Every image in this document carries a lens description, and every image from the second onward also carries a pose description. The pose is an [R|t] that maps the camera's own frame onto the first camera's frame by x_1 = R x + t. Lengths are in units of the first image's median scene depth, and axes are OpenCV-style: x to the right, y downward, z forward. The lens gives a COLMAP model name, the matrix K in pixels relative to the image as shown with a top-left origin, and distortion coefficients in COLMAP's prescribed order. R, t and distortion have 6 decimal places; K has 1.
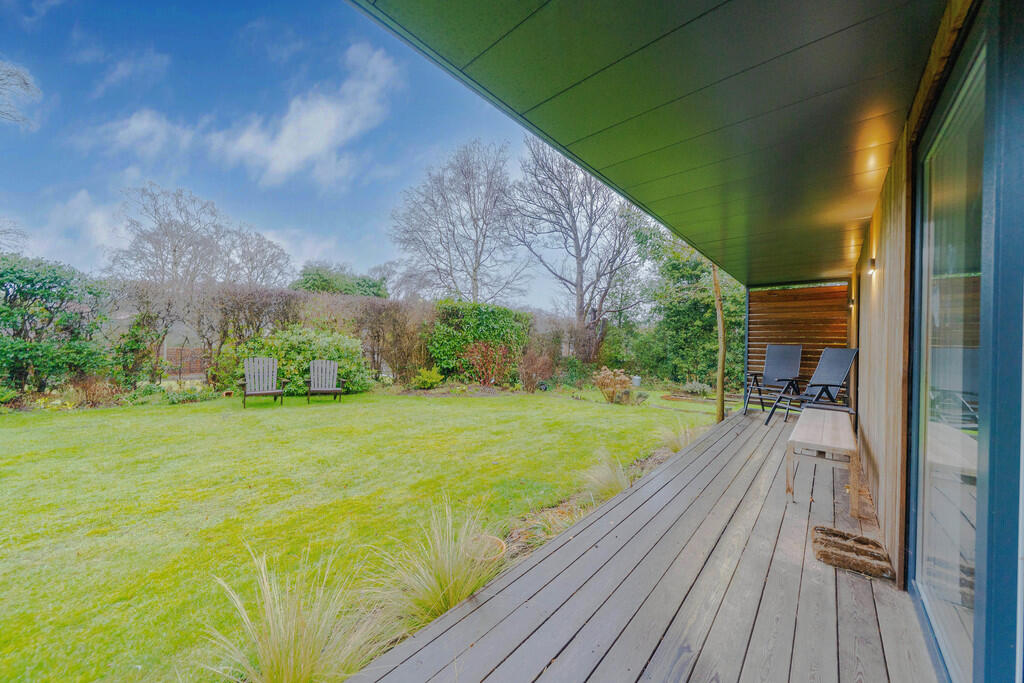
lens RADIAL K [[361.0, 0, 508.9], [0, 361.0, 342.1], [0, 0, 1]] dist [-0.001036, 0.000000]
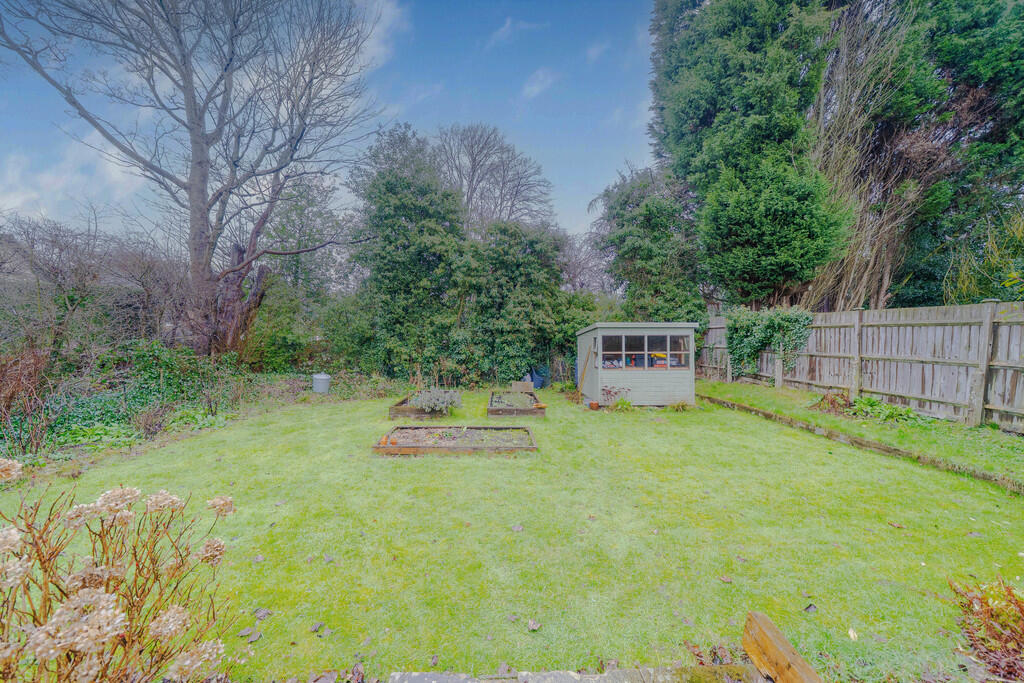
lens RADIAL K [[361.0, 0, 510.0], [0, 361.0, 332.3], [0, 0, 1]] dist [-0.001036, 0.000000]
pose [[0.698614, -0.012106, 0.715396, 0.156334], [-0.021587, 0.999045, 0.037987, 0.005899], [-0.715173, -0.041982, 0.697686, 0.404982]]
